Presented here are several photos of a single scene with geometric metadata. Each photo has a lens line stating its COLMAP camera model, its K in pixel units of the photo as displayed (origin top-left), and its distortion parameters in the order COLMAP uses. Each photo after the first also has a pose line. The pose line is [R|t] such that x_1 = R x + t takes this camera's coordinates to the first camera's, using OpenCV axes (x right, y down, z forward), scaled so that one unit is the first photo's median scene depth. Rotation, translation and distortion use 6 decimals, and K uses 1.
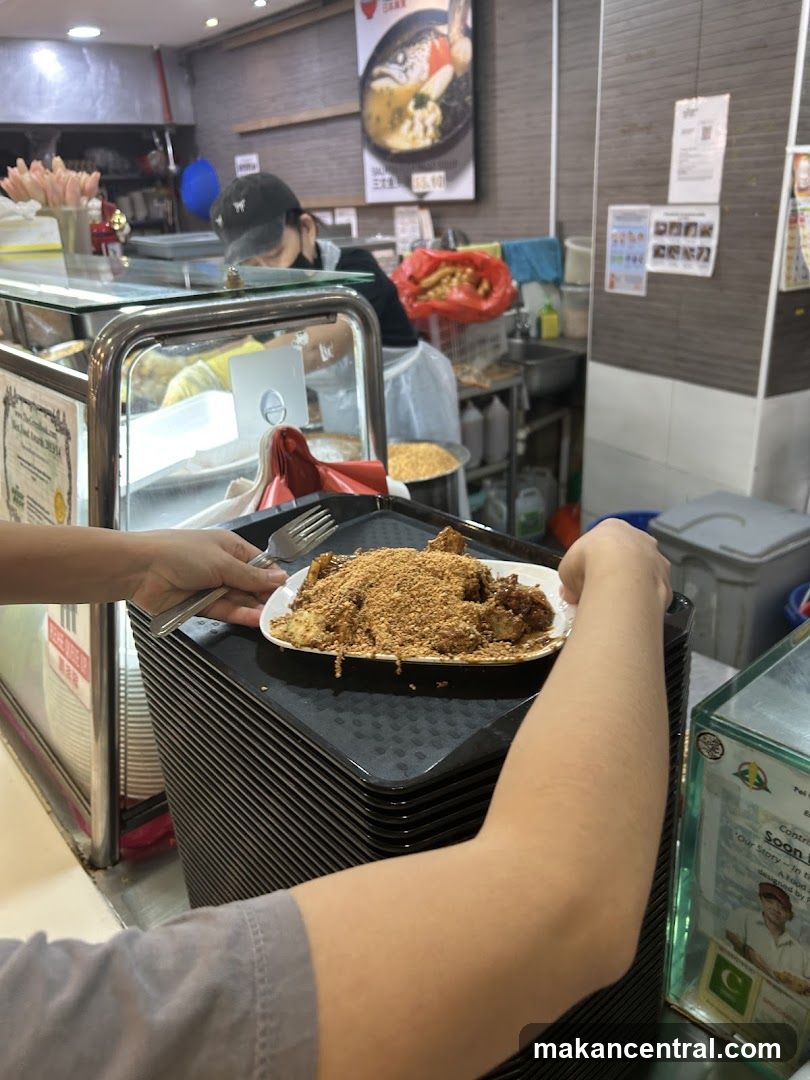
lens RADIAL K [[830.7, 0, 392.6], [0, 830.7, 527.6], [0, 0, 1]] dist [0.021388, -0.009025]
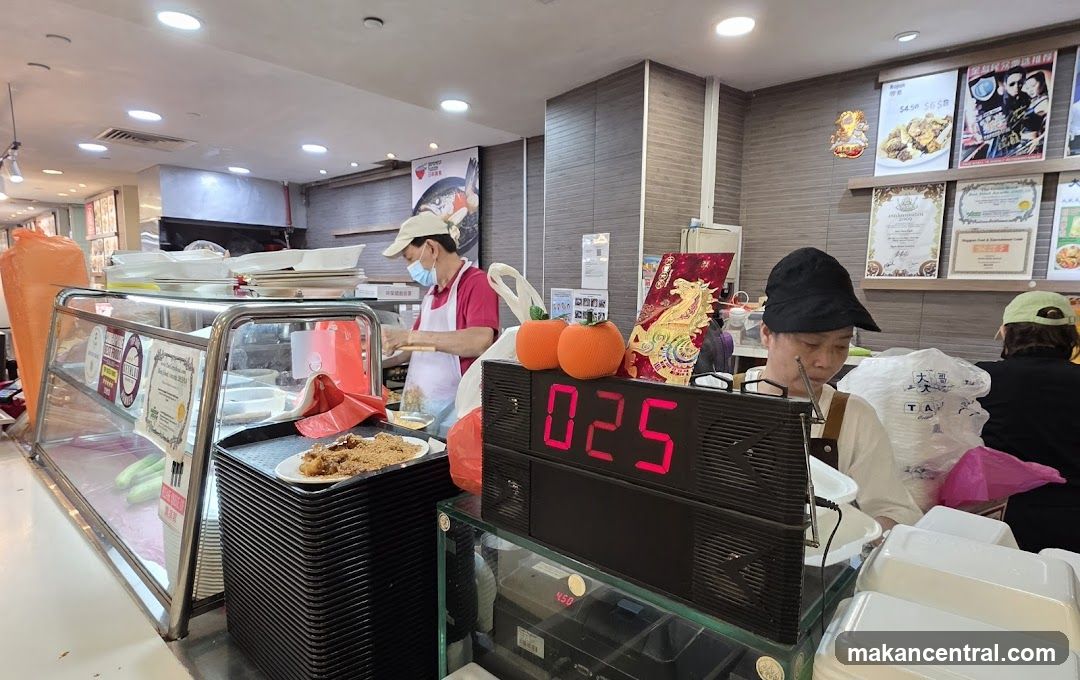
lens RADIAL K [[580.8, 0, 528.5], [0, 580.8, 350.8], [0, 0, 1]] dist [0.017289, -0.007521]
pose [[0.987494, 0.043703, 0.151477, 0.027862], [-0.002216, 0.964563, -0.263842, 0.038302], [-0.157640, 0.260207, 0.952597, -0.068274]]
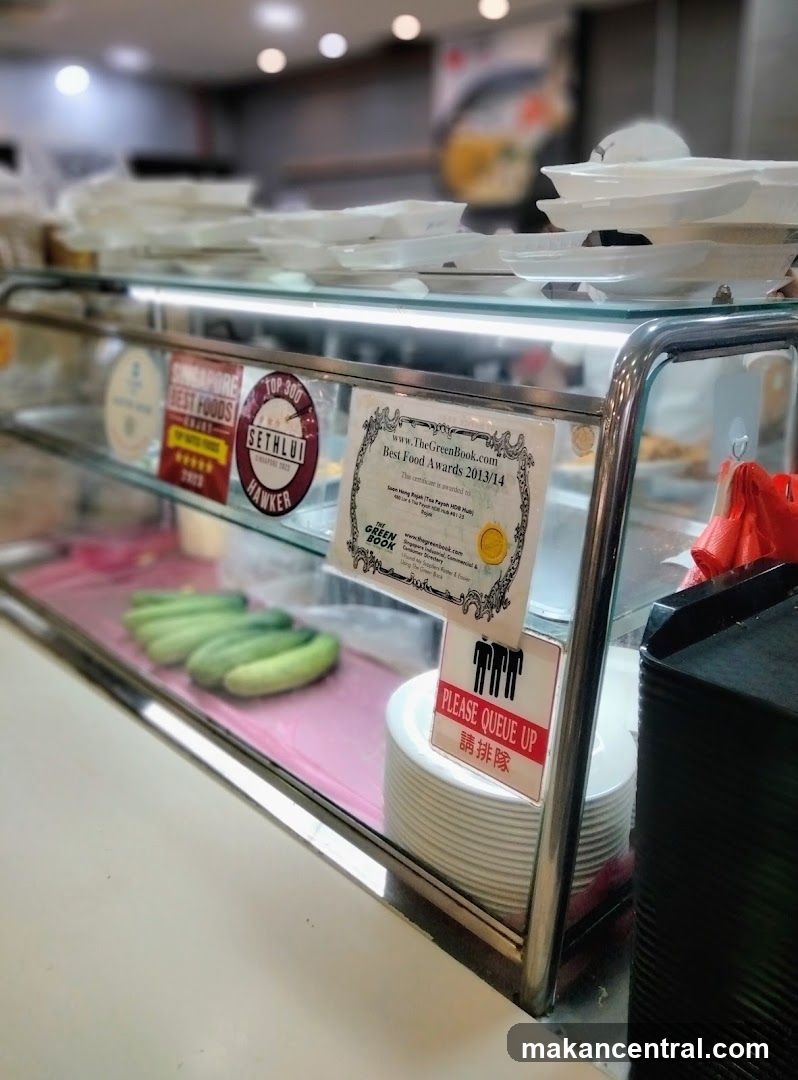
lens RADIAL K [[942.5, 0, 462.6], [0, 942.5, 452.3], [0, 0, 1]] dist [0.096431, -0.040034]
pose [[0.993574, 0.038806, 0.106320, -0.121310], [-0.019523, 0.984066, -0.176728, 0.011858], [-0.111484, 0.173517, 0.978500, 0.011466]]
